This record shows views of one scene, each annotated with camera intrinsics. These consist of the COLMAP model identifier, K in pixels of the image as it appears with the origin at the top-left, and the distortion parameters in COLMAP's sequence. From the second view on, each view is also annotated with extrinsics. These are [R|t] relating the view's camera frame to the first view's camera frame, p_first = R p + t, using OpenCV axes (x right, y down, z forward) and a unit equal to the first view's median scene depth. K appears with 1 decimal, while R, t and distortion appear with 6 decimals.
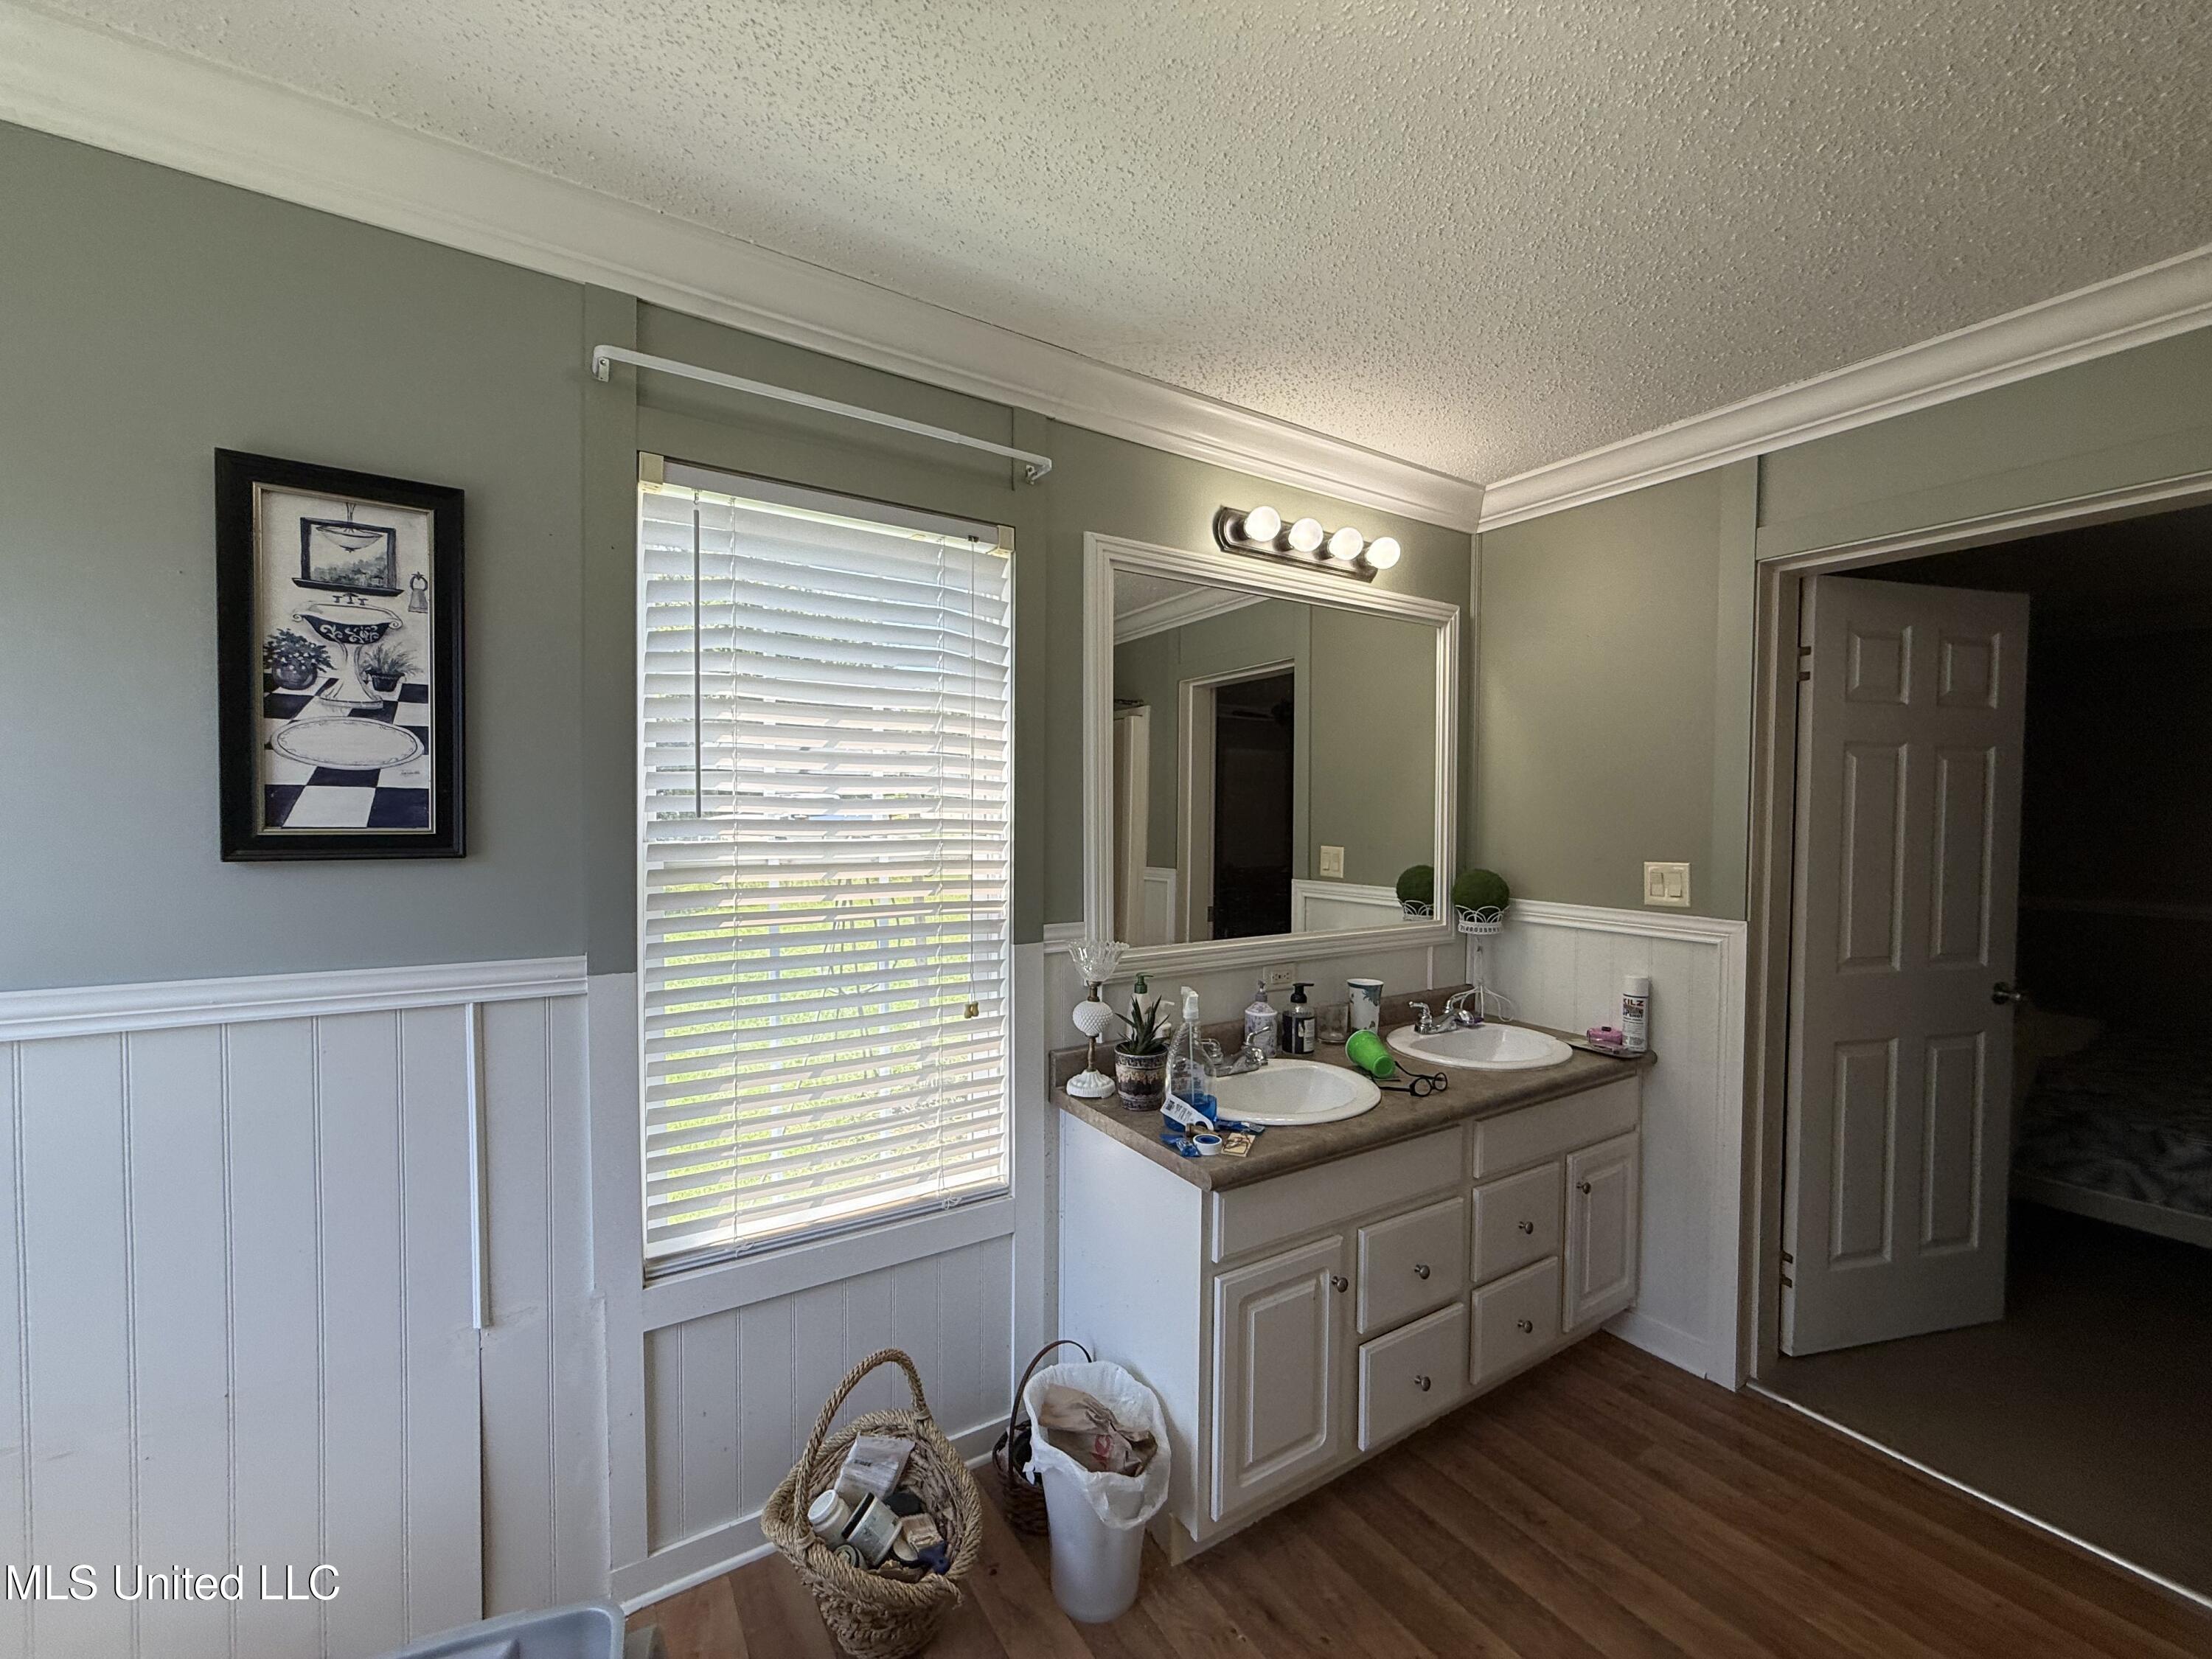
lens RADIAL K [[887.6, 0, 1101.4], [0, 887.6, 830.5], [0, 0, 1]] dist [0.001493, -0.000515]
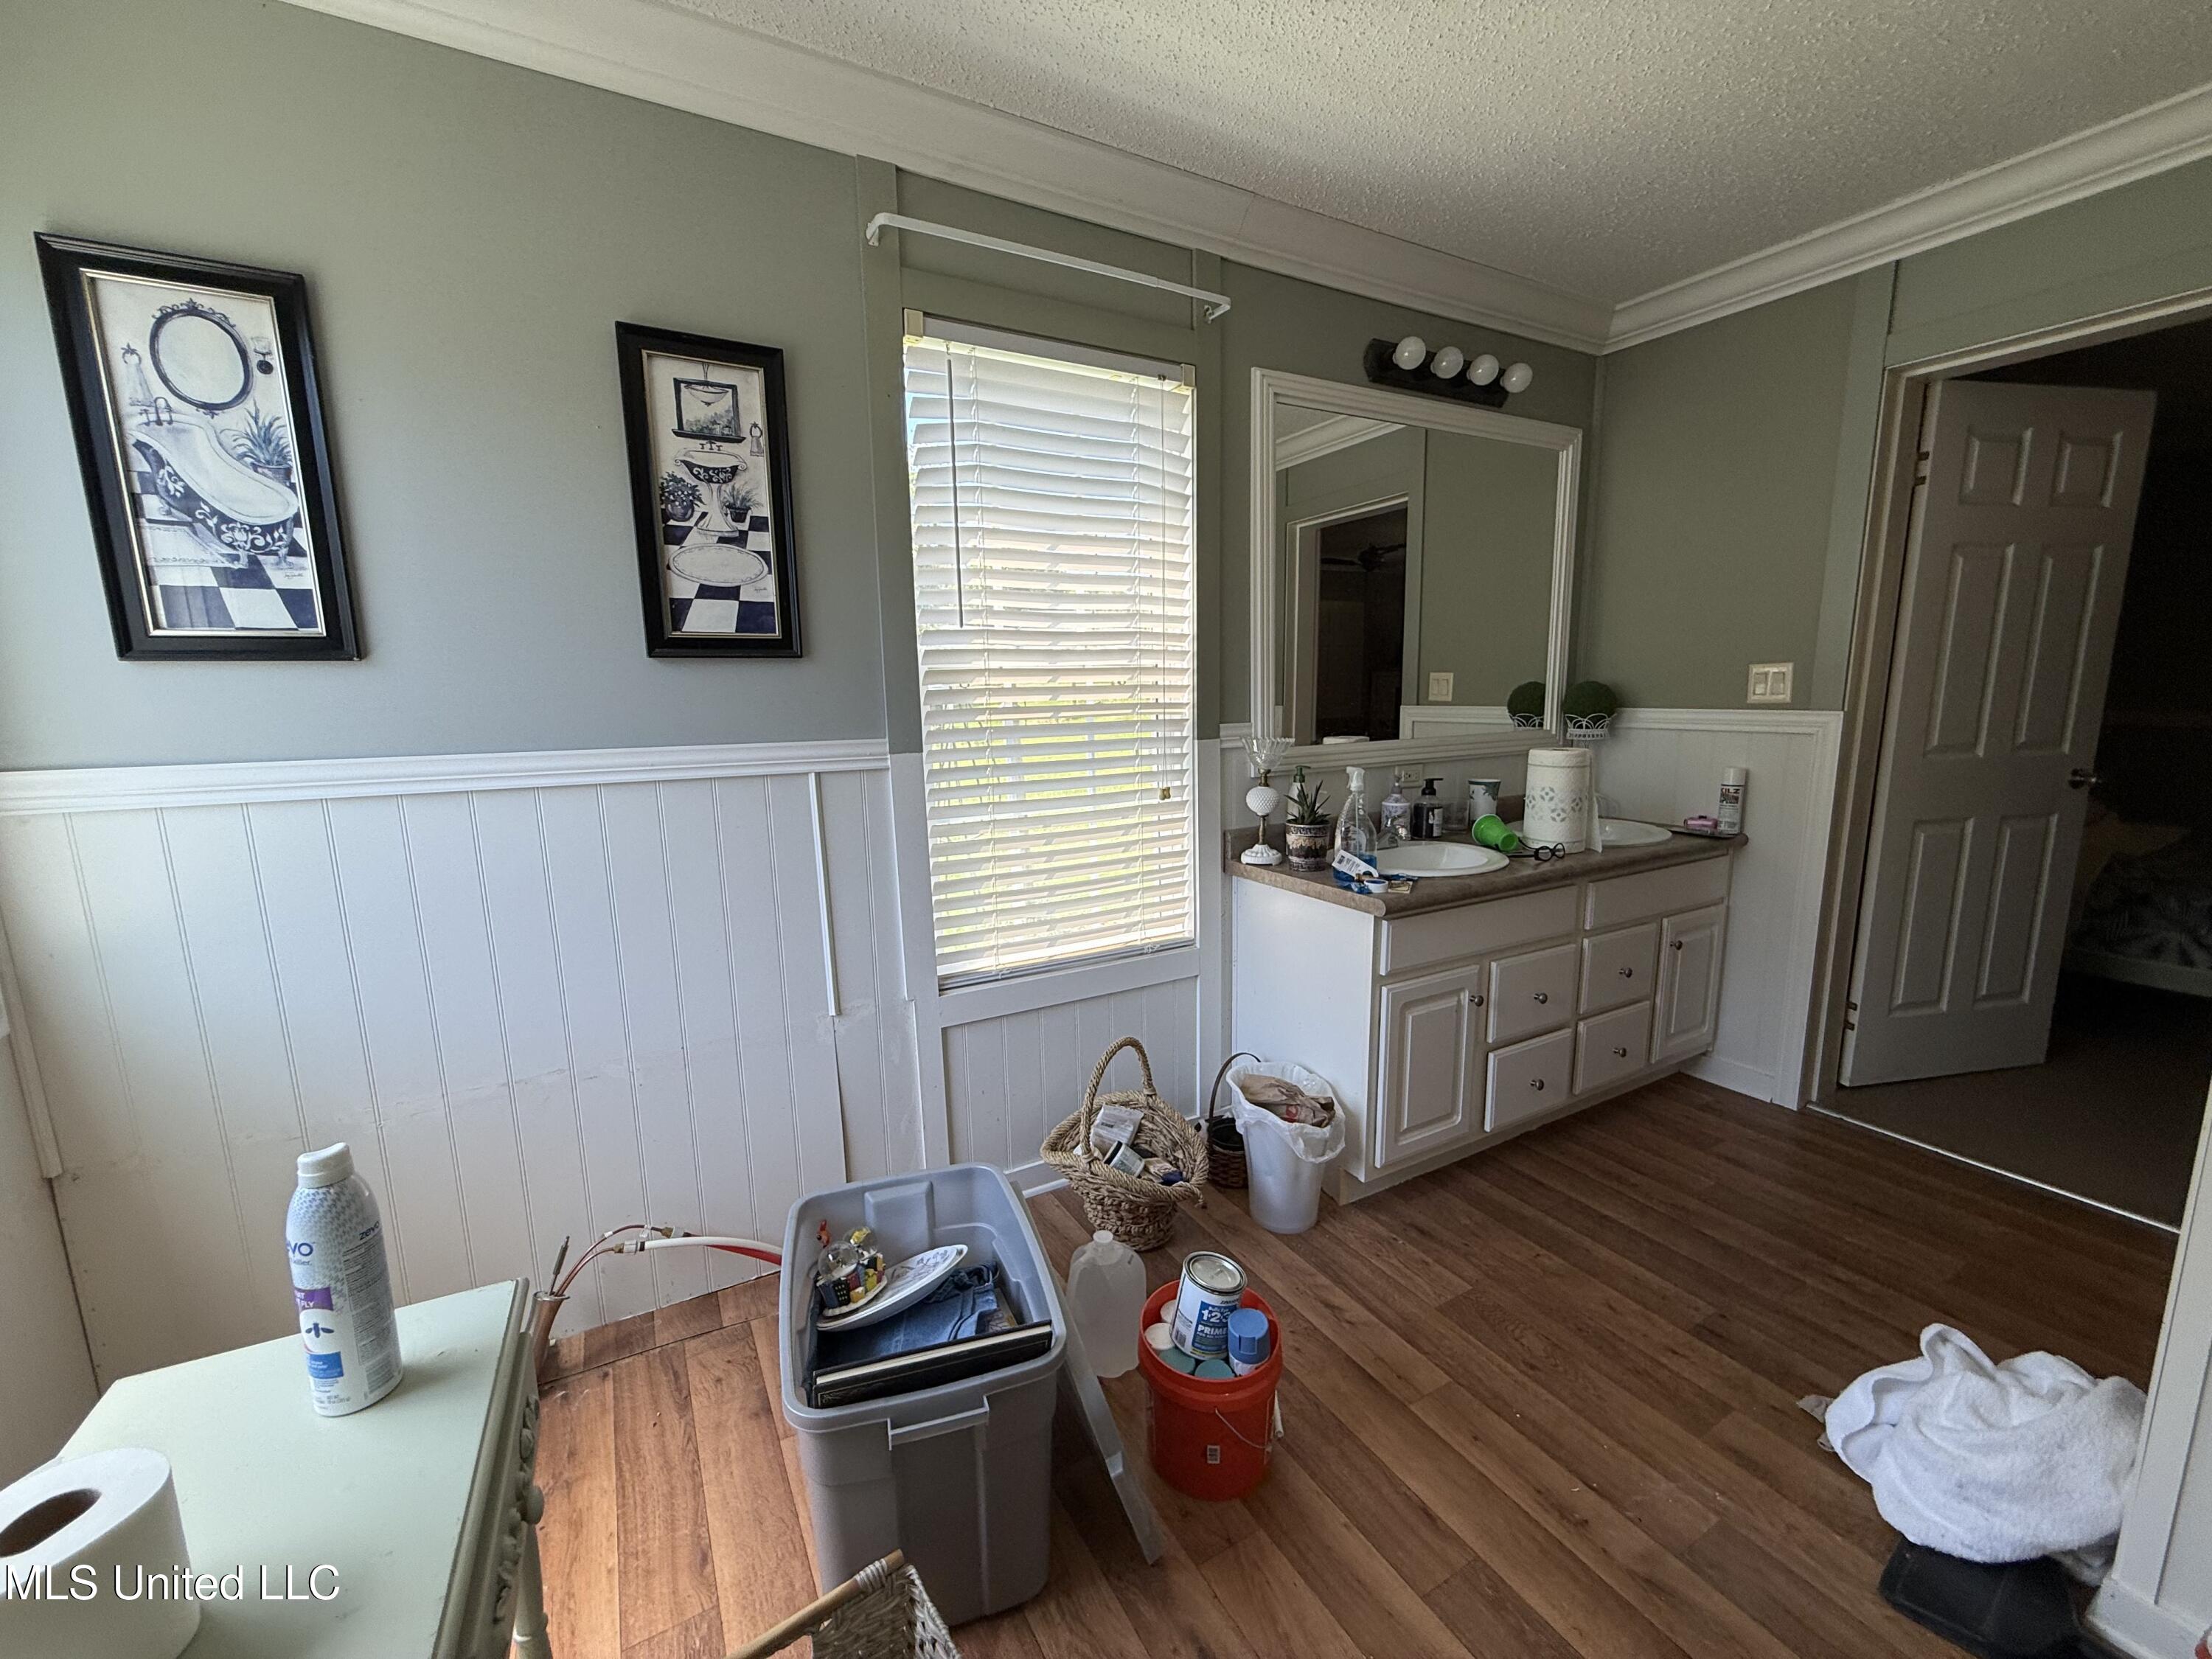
lens RADIAL K [[887.6, 0, 1101.4], [0, 887.6, 830.5], [0, 0, 1]] dist [0.001493, -0.000515]
pose [[0.998221, -0.017465, -0.057013, -0.167797], [0.025338, 0.989764, 0.140446, 0.082217], [0.053977, -0.141641, 0.988445, -0.205106]]
